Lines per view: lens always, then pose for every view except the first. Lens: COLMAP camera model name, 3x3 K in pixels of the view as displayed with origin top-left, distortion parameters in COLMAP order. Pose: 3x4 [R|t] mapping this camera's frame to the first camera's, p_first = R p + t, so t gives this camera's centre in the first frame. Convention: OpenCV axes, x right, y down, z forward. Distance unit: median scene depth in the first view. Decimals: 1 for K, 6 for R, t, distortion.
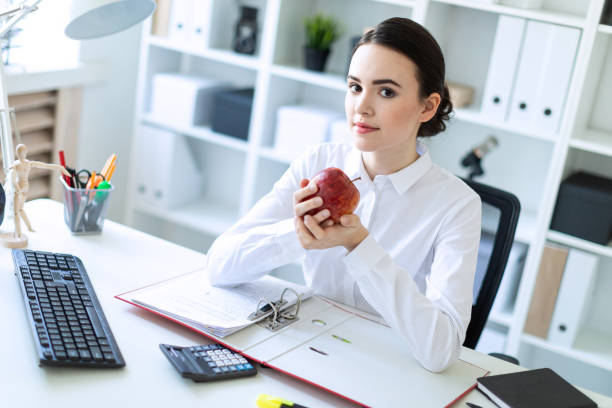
lens RADIAL K [[885.6, 0, 306.0], [0, 885.6, 204.0], [0, 0, 1]] dist [-0.002740, 0.019647]
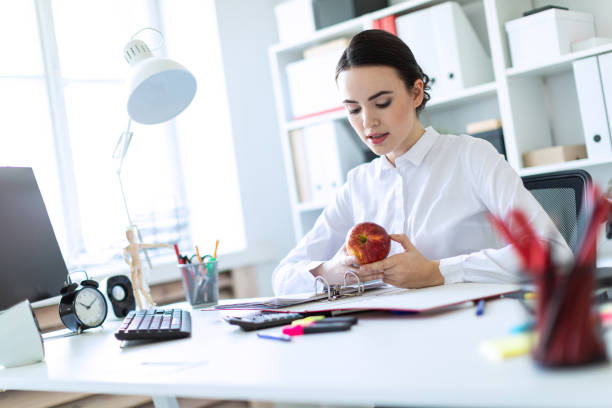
lens RADIAL K [[901.4, 0, 306.0], [0, 901.4, 204.0], [0, 0, 1]] dist [0.026570, 0.025015]
pose [[0.918639, -0.291998, -0.266157, 0.262011], [0.188056, 0.915595, -0.355416, 0.417884], [0.347473, 0.276446, 0.896014, -0.041049]]
